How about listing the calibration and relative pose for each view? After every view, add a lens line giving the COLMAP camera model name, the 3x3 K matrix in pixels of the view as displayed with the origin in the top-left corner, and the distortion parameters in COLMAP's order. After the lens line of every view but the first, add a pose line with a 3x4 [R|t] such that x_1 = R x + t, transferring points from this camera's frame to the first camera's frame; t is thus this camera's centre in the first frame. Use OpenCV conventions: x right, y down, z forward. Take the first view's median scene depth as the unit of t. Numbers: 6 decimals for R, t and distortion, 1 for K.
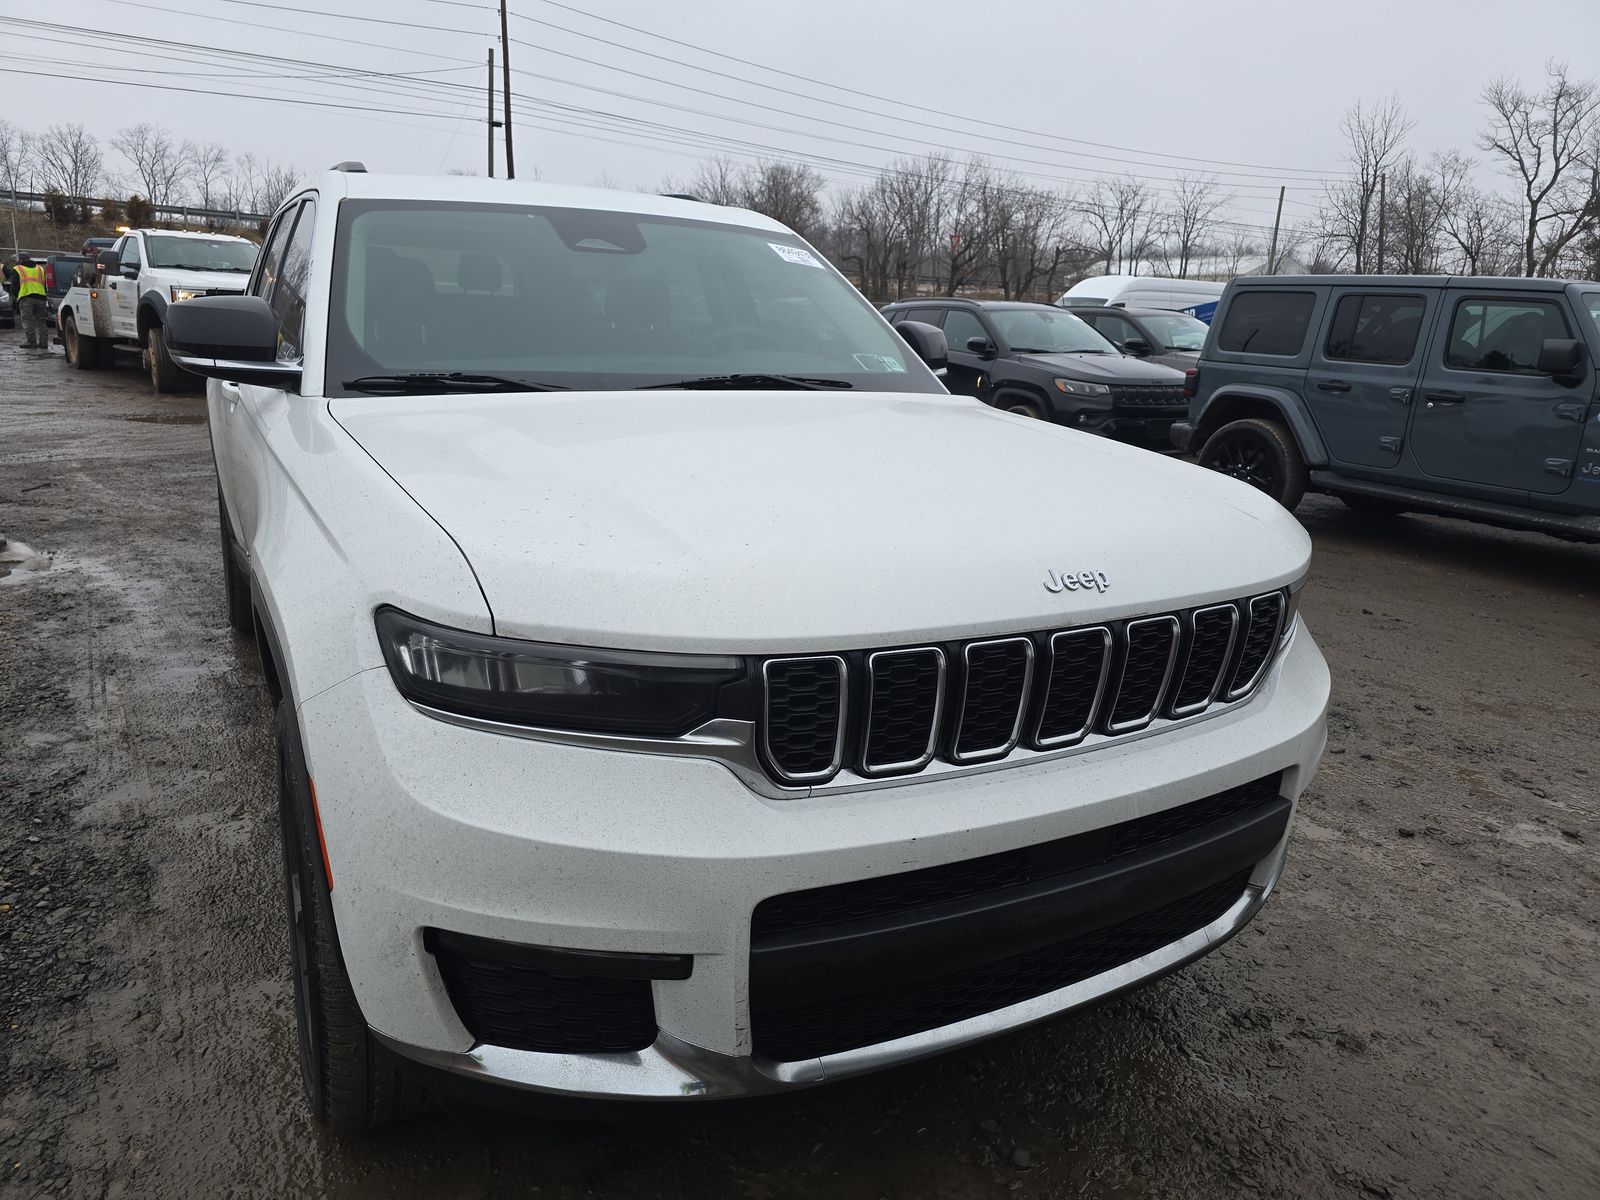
lens RADIAL K [[1112.9, 0, 825.5], [0, 1112.9, 593.7], [0, 0, 1]] dist [0.065058, -0.069396]
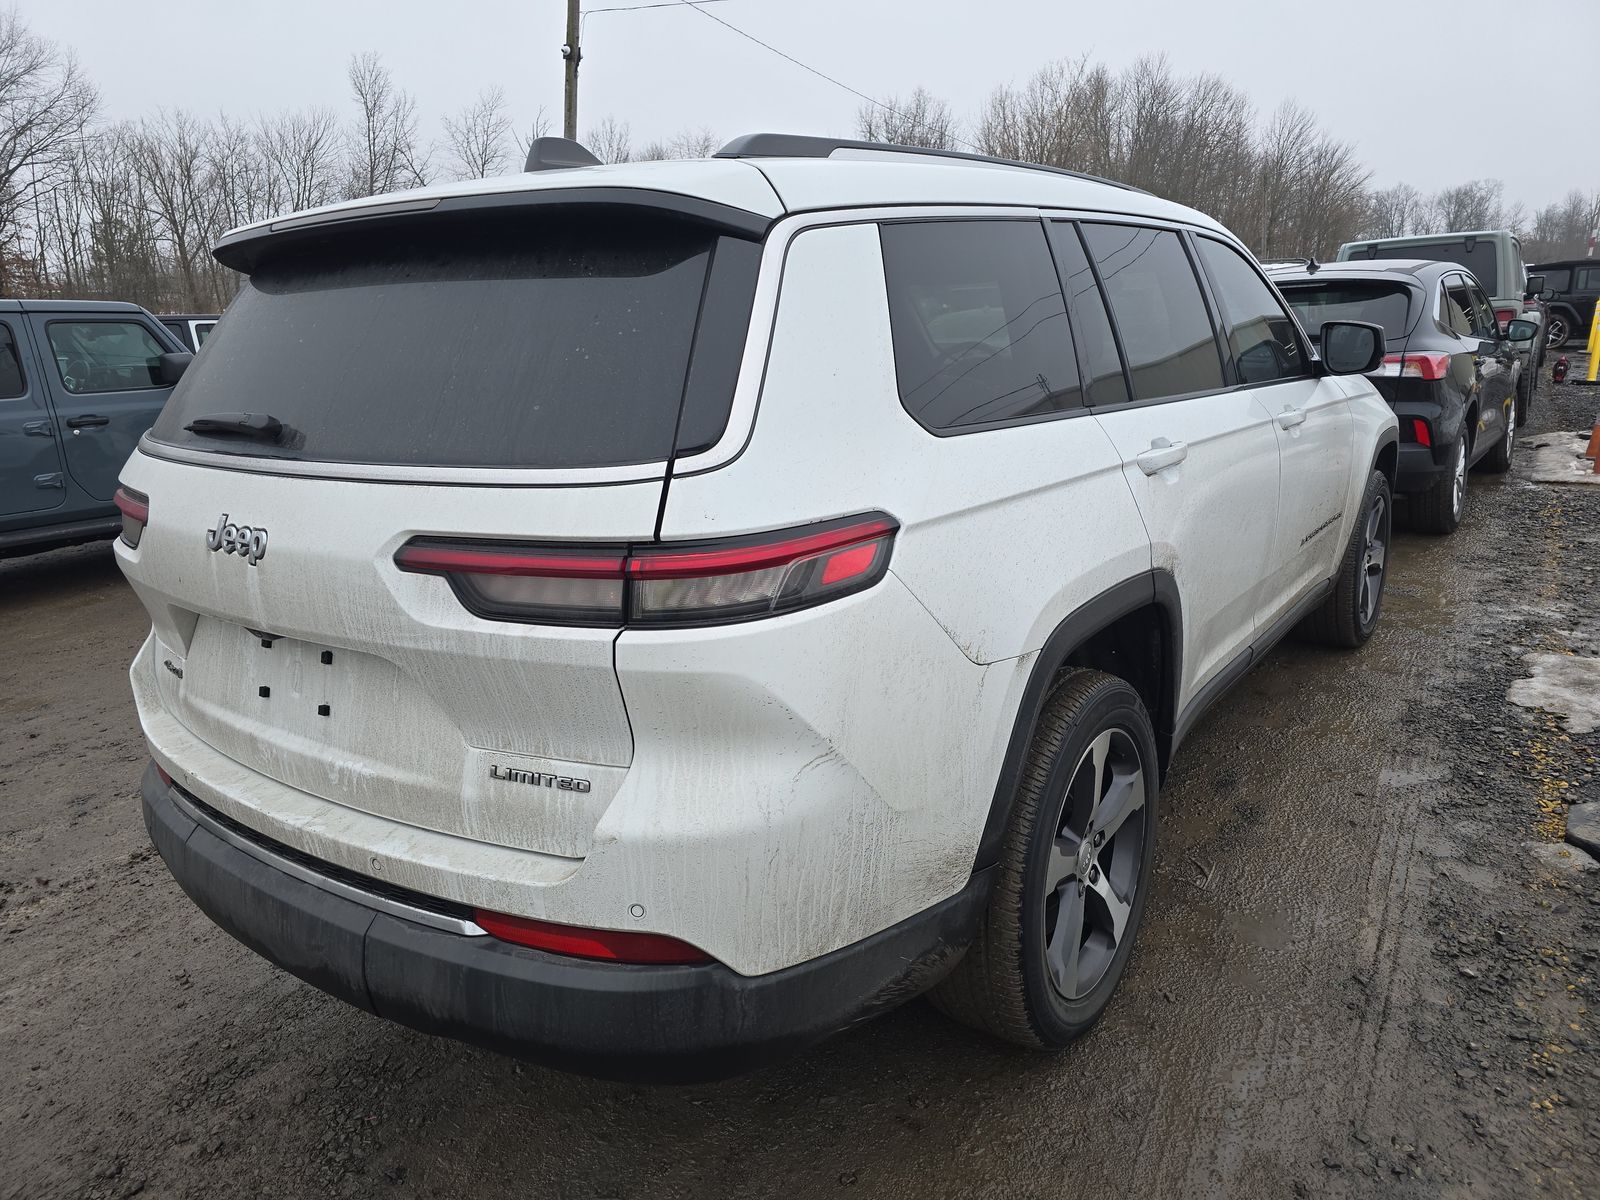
lens RADIAL K [[1065.8, 0, 800.0], [0, 1065.8, 600.0], [0, 0, 1]] dist [0.057701, -0.060023]
pose [[-0.422516, -0.269530, 0.865352, -0.172103], [0.270211, 0.873884, 0.404120, -0.075927], [-0.865139, 0.404575, -0.296400, 0.243833]]
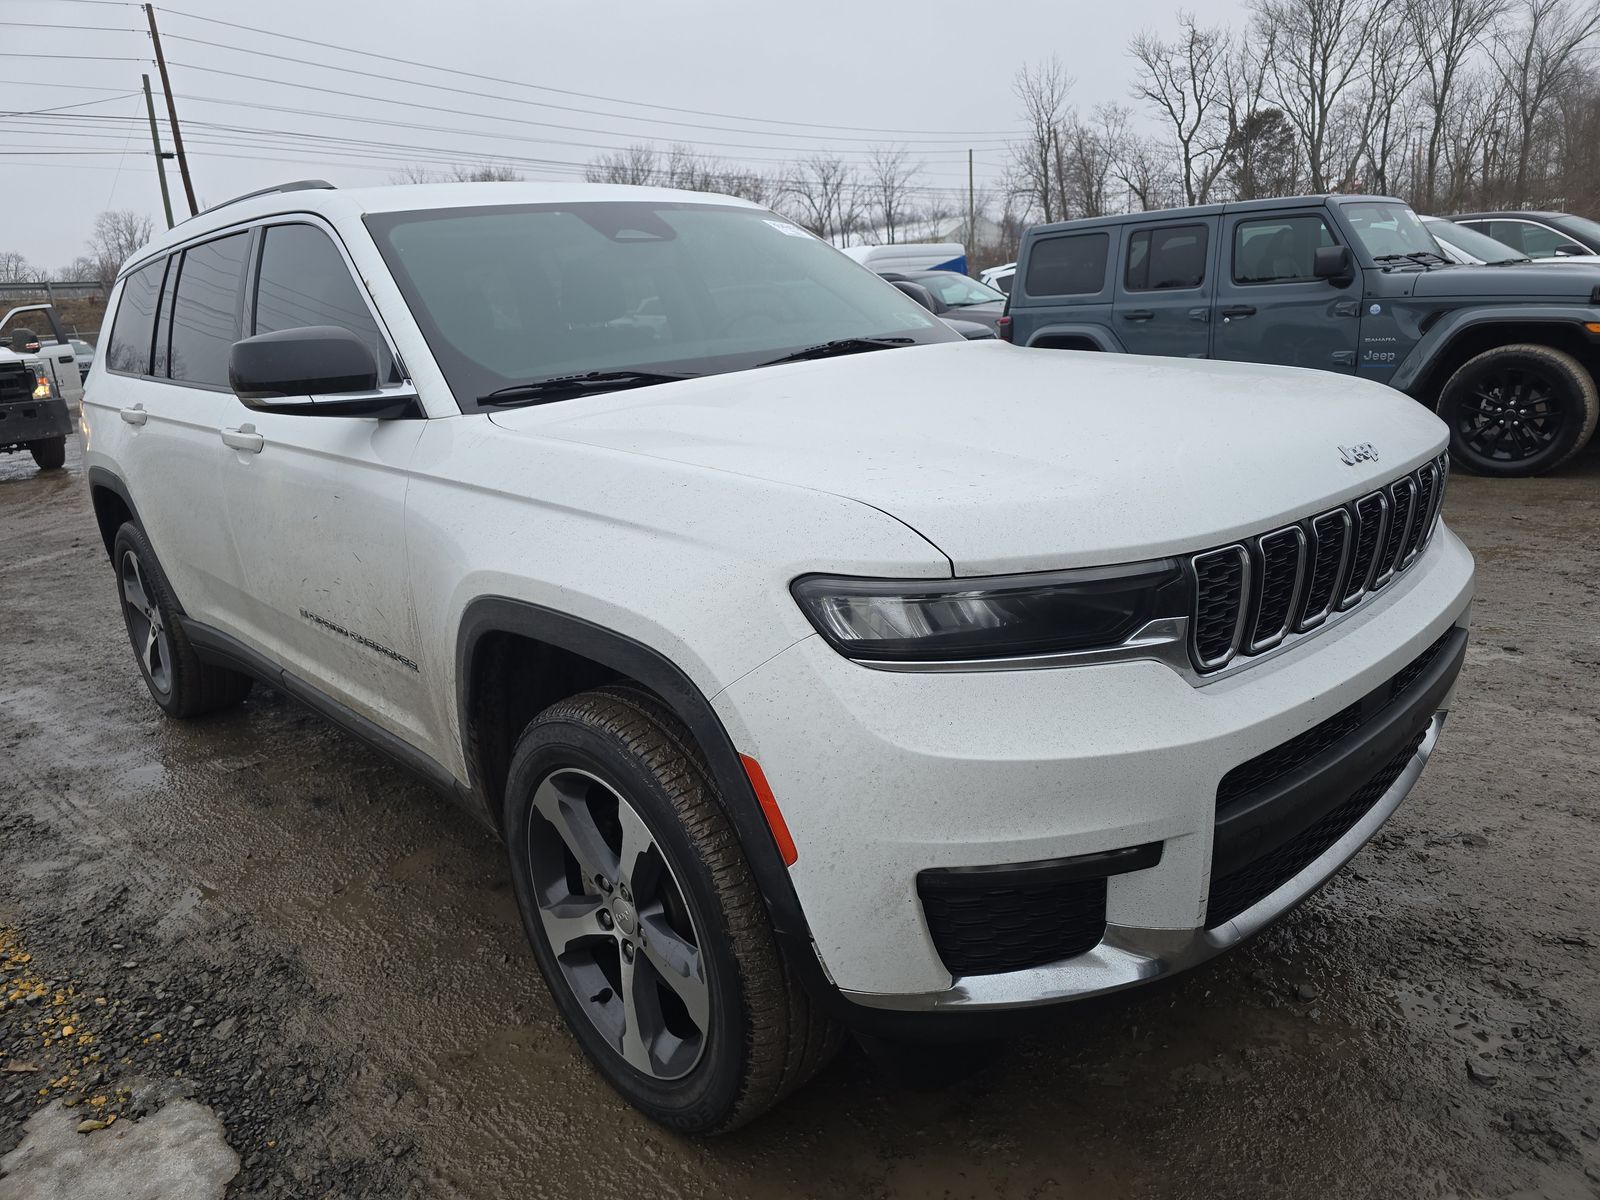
lens RADIAL K [[1112.9, 0, 825.5], [0, 1112.9, 593.7], [0, 0, 1]] dist [0.065058, -0.069396]
pose [[0.960626, -0.176276, 0.214767, -0.040376], [0.174881, 0.984256, 0.025636, 0.000320], [-0.215905, 0.012932, 0.976329, 0.001034]]
